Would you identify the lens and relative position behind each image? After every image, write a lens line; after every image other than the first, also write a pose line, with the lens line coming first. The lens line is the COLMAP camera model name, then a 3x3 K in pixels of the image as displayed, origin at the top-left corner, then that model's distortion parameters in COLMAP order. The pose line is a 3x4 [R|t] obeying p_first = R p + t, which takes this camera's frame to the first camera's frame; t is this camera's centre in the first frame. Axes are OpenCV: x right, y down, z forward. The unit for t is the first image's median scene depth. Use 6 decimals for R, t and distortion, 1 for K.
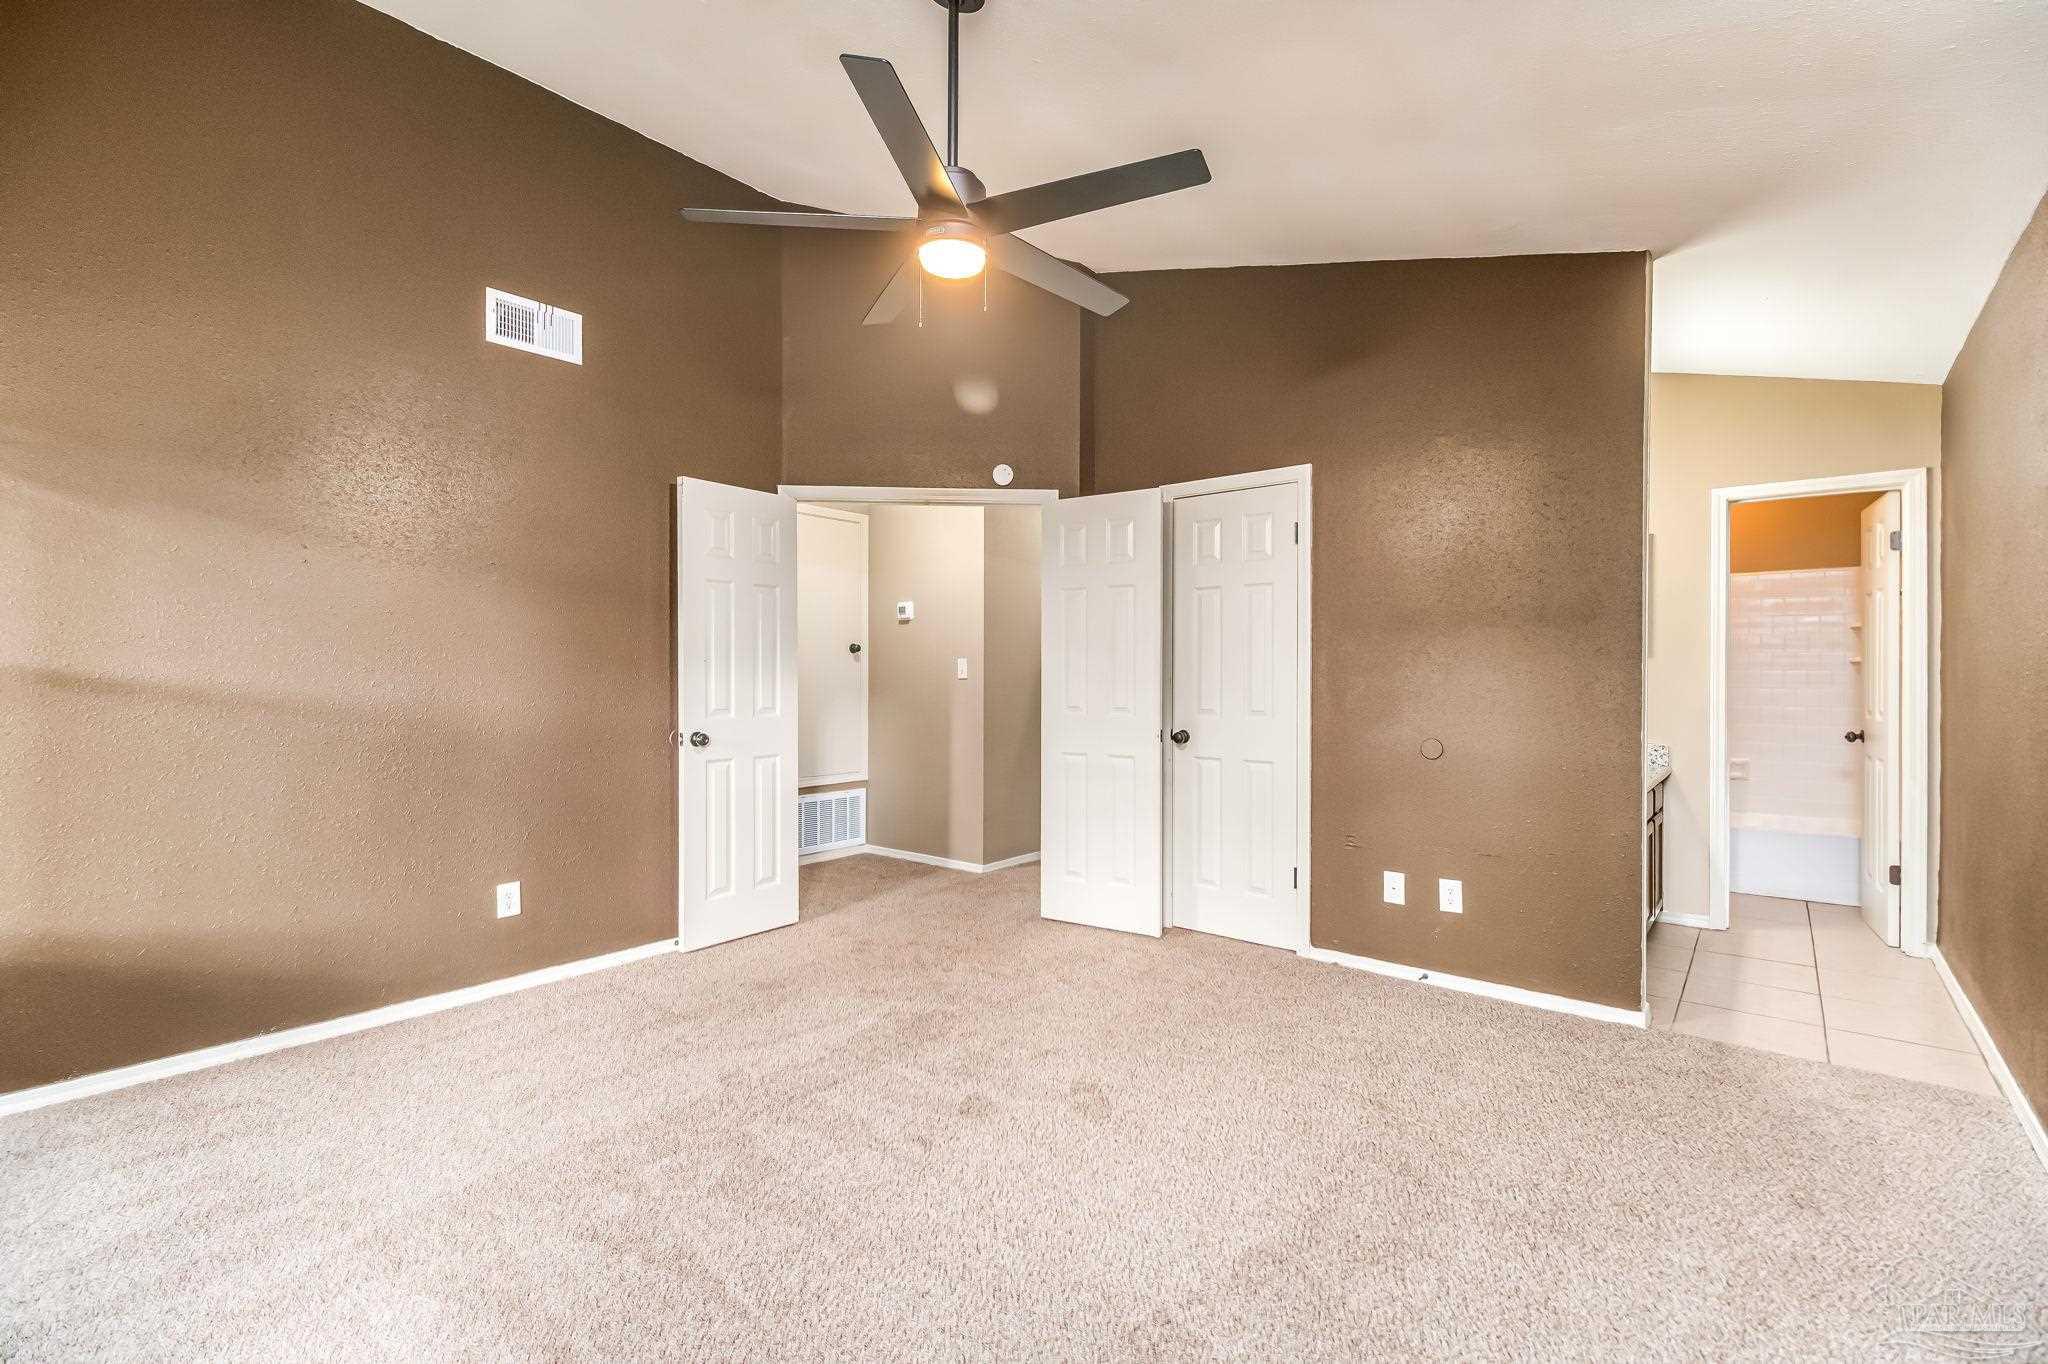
lens RADIAL K [[913.5, 0, 1024.0], [0, 913.5, 682.0], [0, 0, 1]] dist [0.012458, -0.012984]
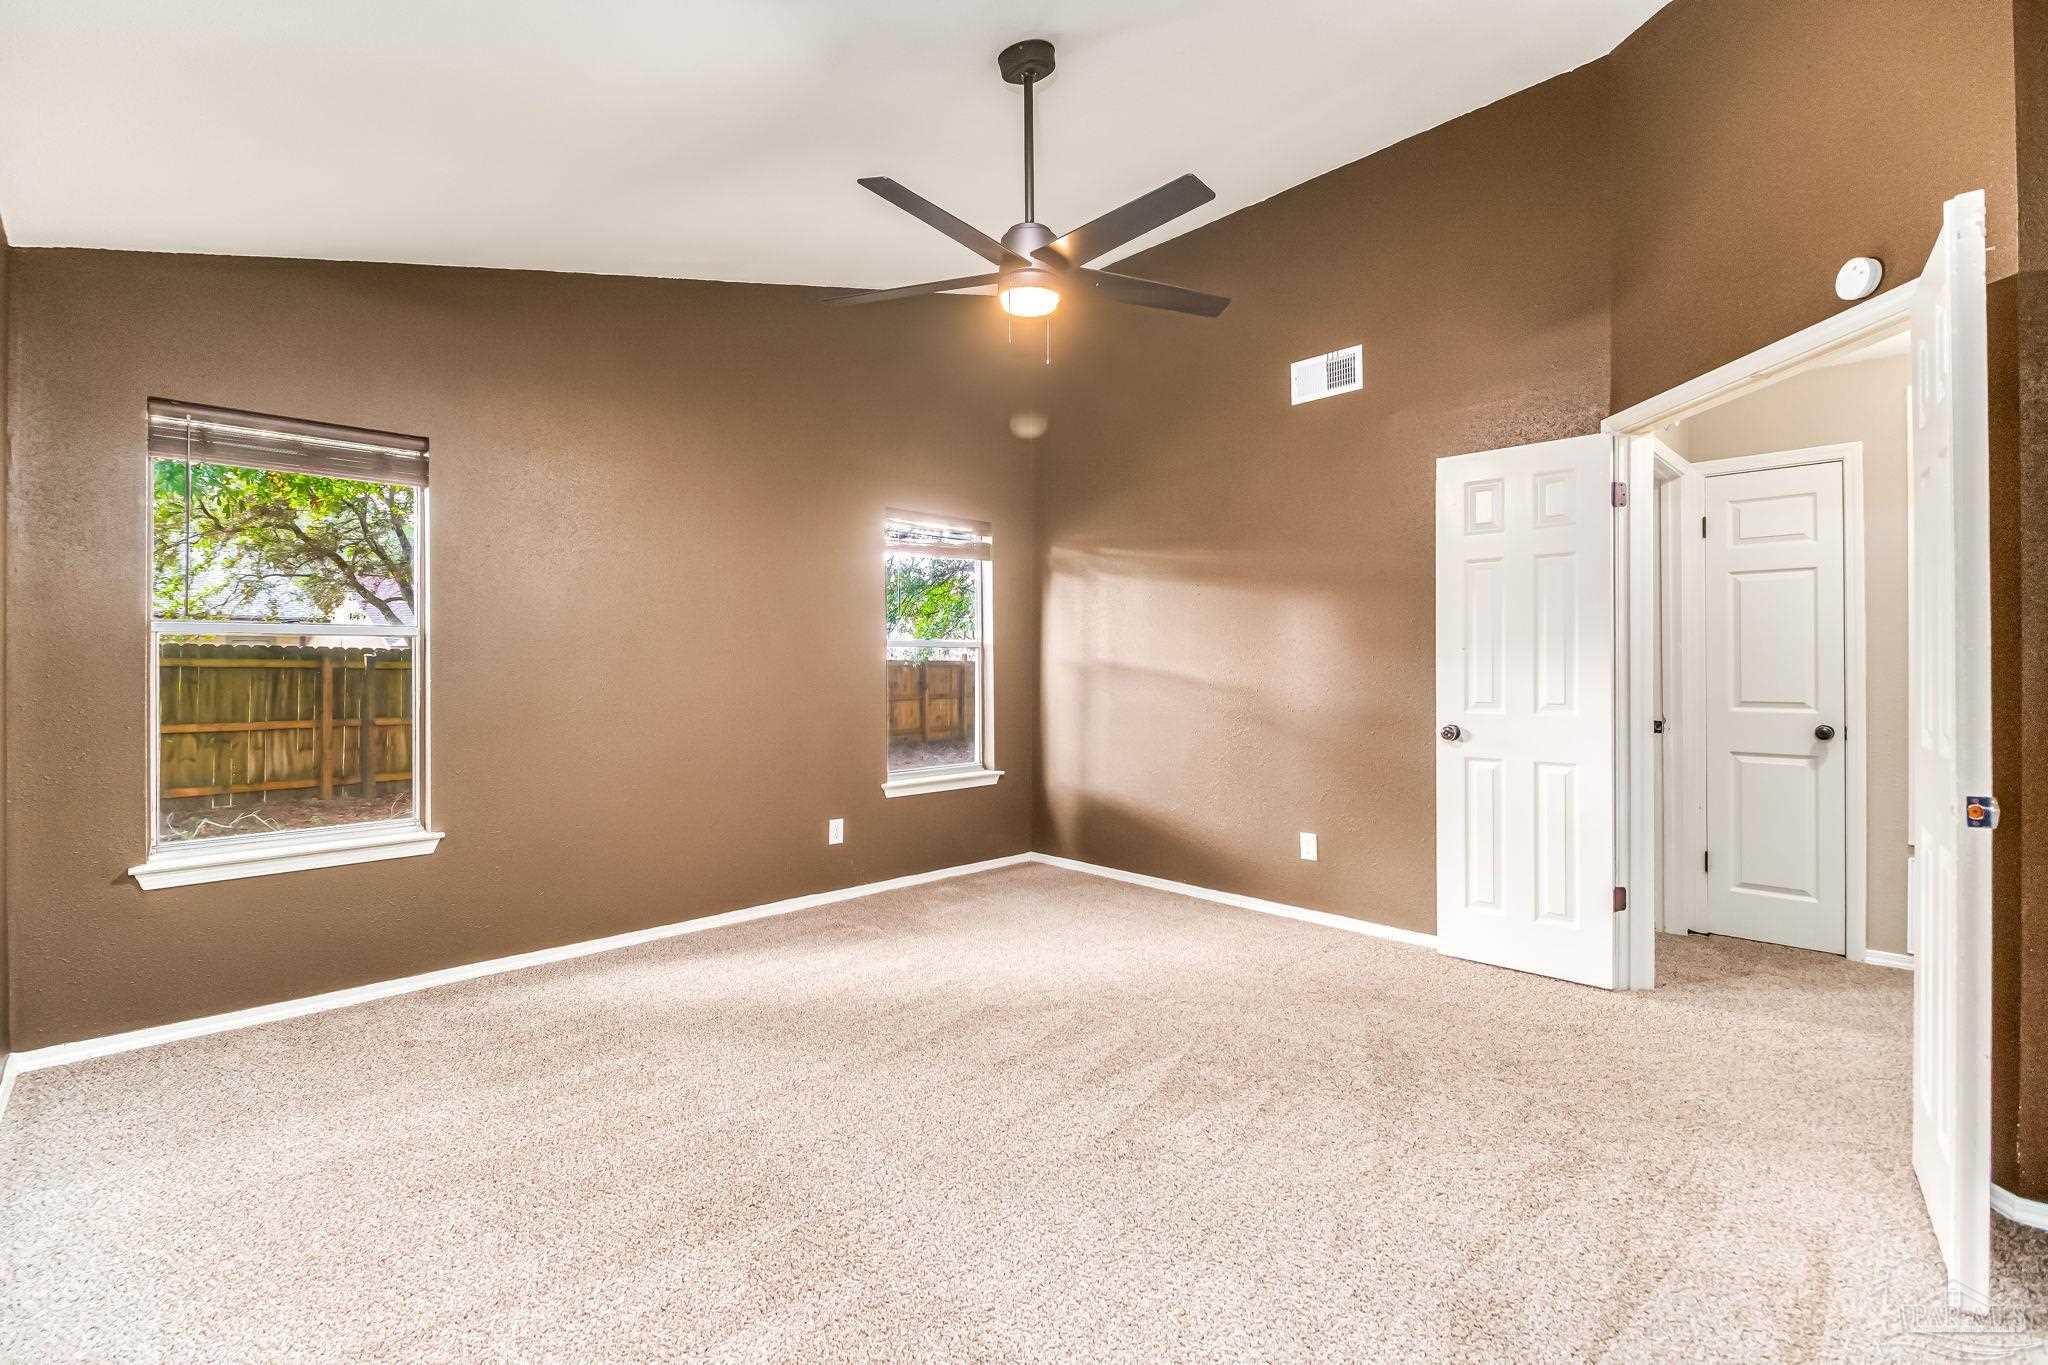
lens RADIAL K [[879.7, 0, 979.9], [0, 879.7, 658.3], [0, 0, 1]] dist [0.000136, -0.000196]
pose [[-0.121100, -0.005724, -0.992624, 0.622258], [-0.004507, 0.999976, -0.005216, -0.007216], [0.992630, 0.003842, -0.121123, 0.651060]]
